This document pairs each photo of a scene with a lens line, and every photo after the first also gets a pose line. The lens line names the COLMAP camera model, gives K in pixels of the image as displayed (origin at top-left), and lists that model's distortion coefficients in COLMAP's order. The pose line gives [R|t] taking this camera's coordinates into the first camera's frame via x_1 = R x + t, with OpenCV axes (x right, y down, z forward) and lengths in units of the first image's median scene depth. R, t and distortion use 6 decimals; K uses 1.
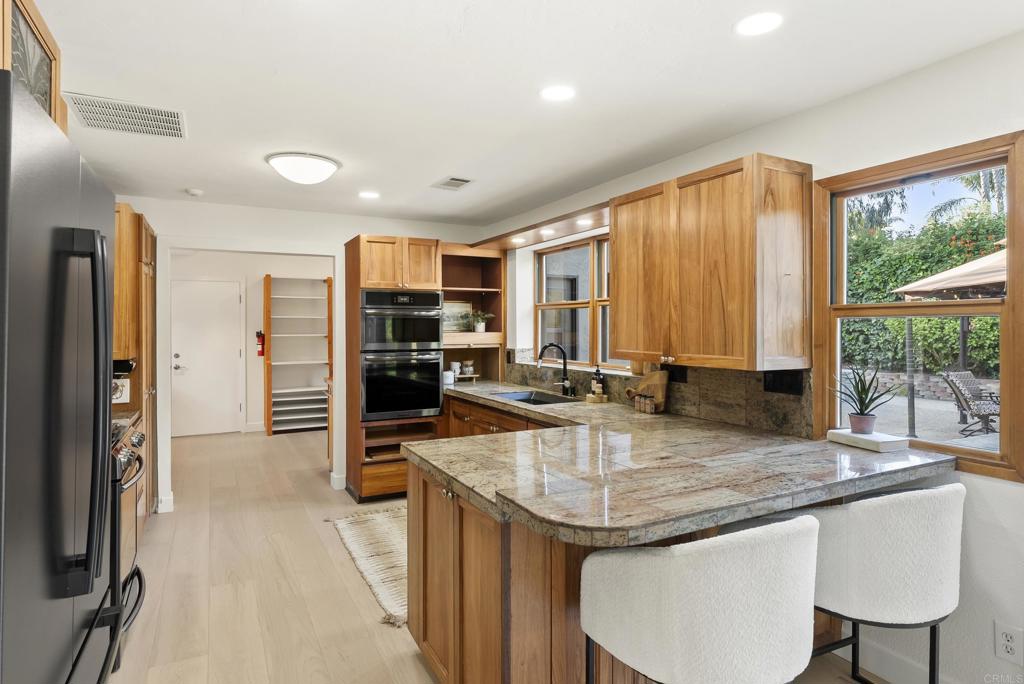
lens RADIAL K [[566.8, 0, 511.0], [0, 566.8, 327.4], [0, 0, 1]] dist [0.000119, 0.000151]
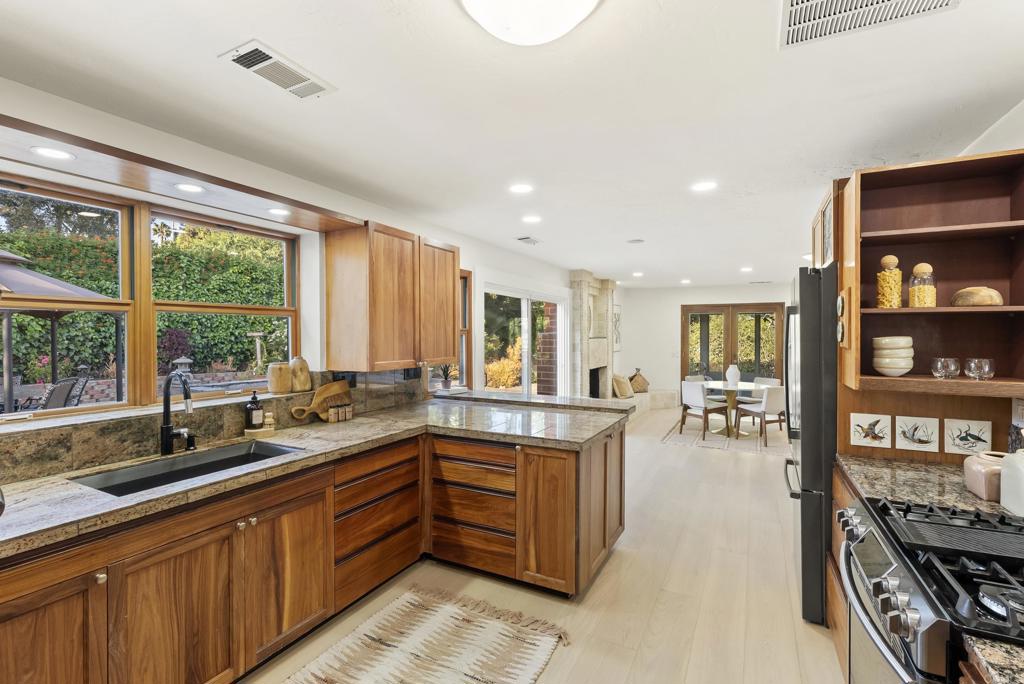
lens RADIAL K [[464.4, 0, 512.0], [0, 464.4, 342.0], [0, 0, 1]] dist [0.000142, 0.000007]
pose [[-0.573445, -0.009472, 0.819189, -0.723723], [0.000123, 0.999932, 0.011647, -0.010879], [-0.819244, 0.006780, -0.573405, 1.348615]]
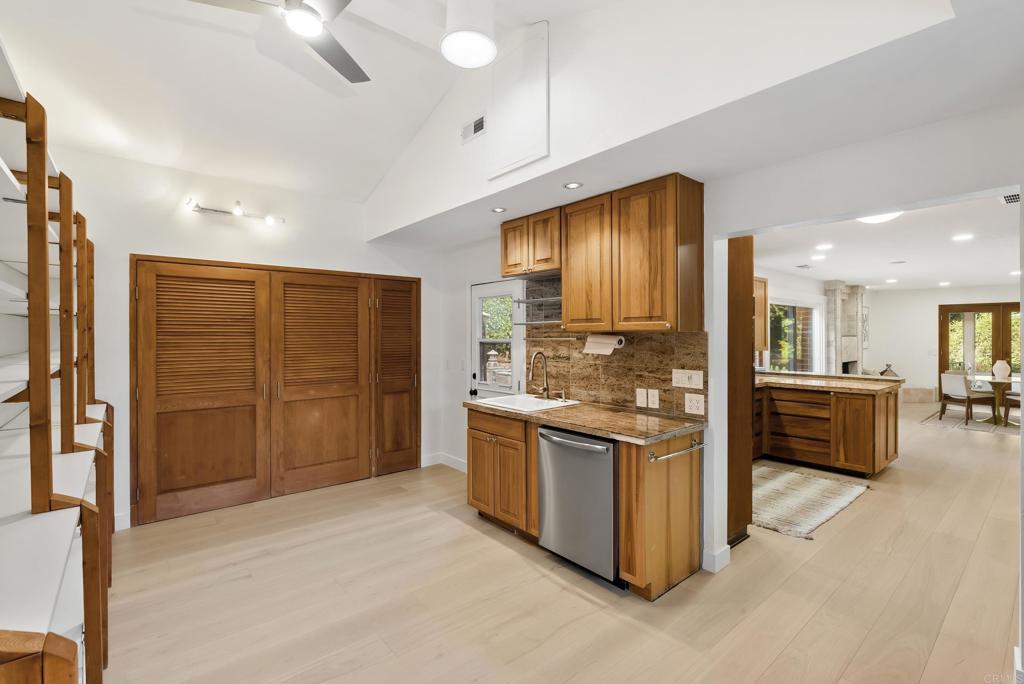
lens RADIAL K [[463.0, 0, 513.5], [0, 463.0, 337.1], [0, 0, 1]] dist [-0.000176, -0.000067]
pose [[-0.221378, 0.000589, 0.975188, -0.830273], [-0.000018, 1.000000, -0.000608, -0.008227], [-0.975188, -0.000152, -0.221377, 1.509475]]
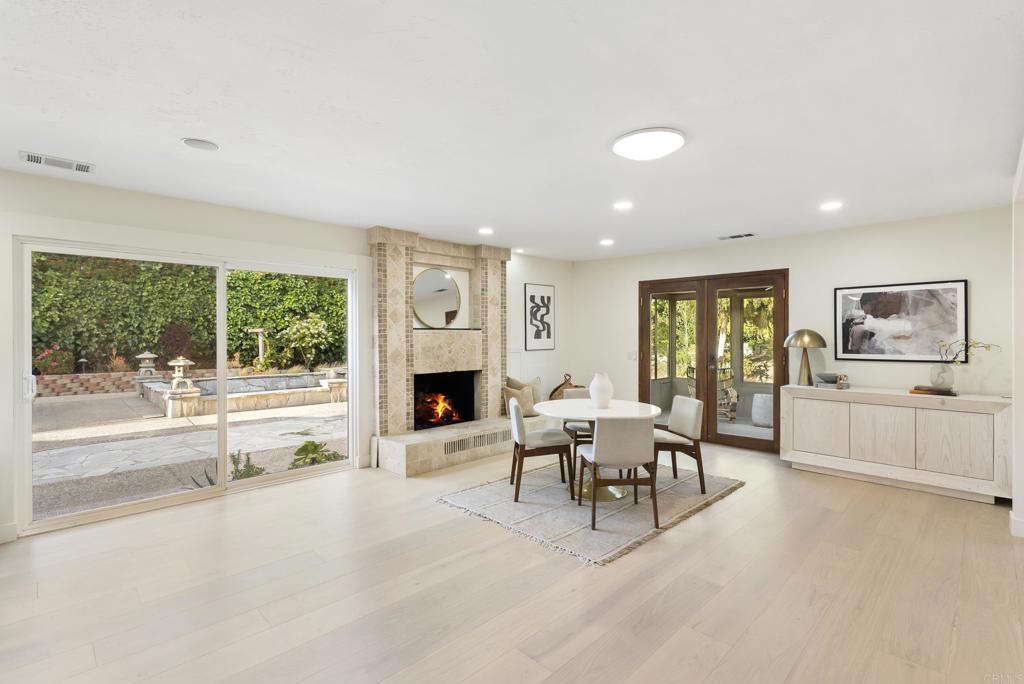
lens RADIAL K [[479.0, 0, 512.0], [0, 479.0, 342.0], [0, 0, 1]] dist [0.000248, 0.000008]
pose [[-0.291417, -0.009921, 0.956545, -0.719754], [-0.000527, 0.999948, 0.010210, -0.004263], [-0.956596, 0.002471, -0.291407, 1.073511]]
